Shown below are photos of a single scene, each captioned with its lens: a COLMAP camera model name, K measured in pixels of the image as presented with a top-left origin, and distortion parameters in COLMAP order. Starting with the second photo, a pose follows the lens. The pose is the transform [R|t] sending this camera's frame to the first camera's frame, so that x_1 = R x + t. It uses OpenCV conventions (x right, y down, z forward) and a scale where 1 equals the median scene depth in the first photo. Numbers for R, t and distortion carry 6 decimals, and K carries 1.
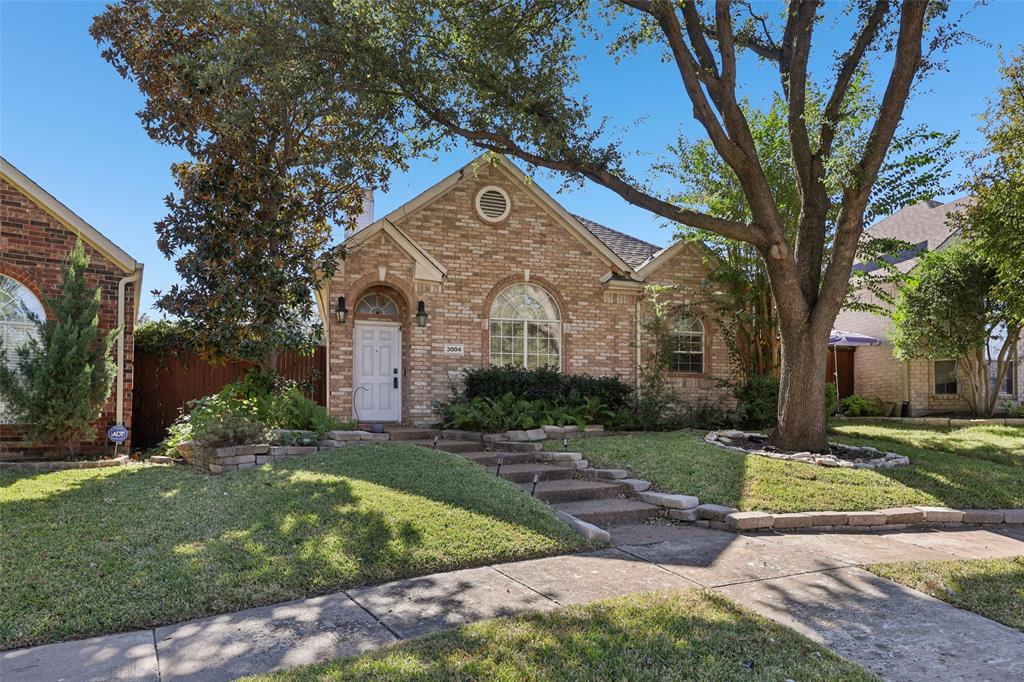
lens RADIAL K [[588.0, 0, 512.8], [0, 588.0, 411.8], [0, 0, 1]] dist [-0.002356, -0.000833]
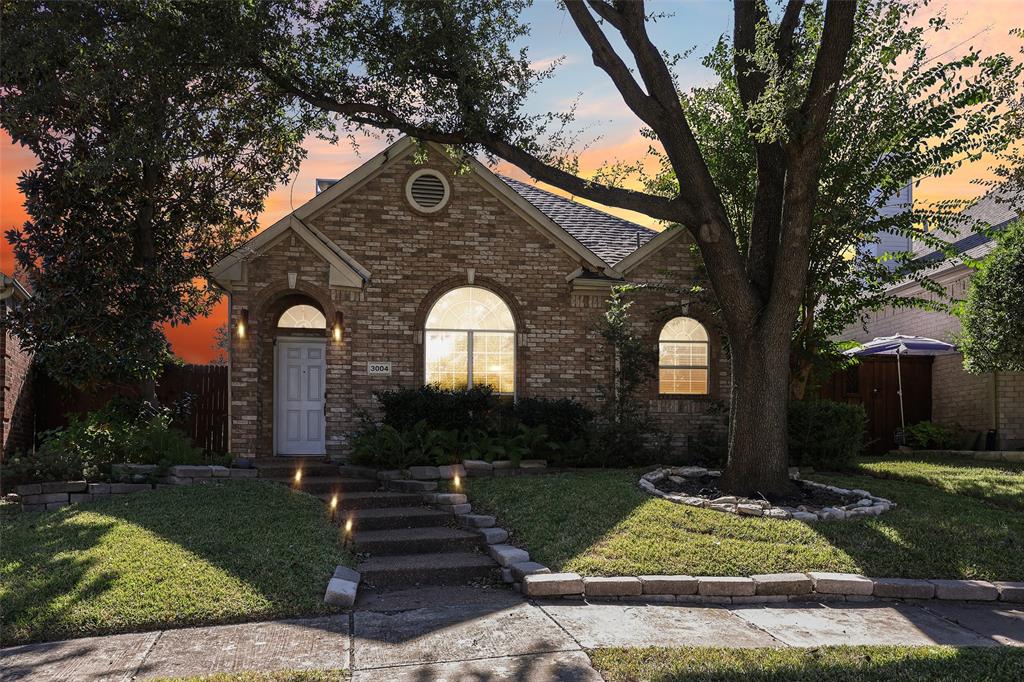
lens RADIAL K [[707.1, 0, 508.0], [0, 707.1, 447.8], [0, 0, 1]] dist [-0.002022, 0.002347]
pose [[0.988838, 0.000009, -0.148995, 0.231908], [0.000820, 0.999985, 0.005500, 0.000578], [0.148993, -0.005561, 0.988823, 0.038227]]
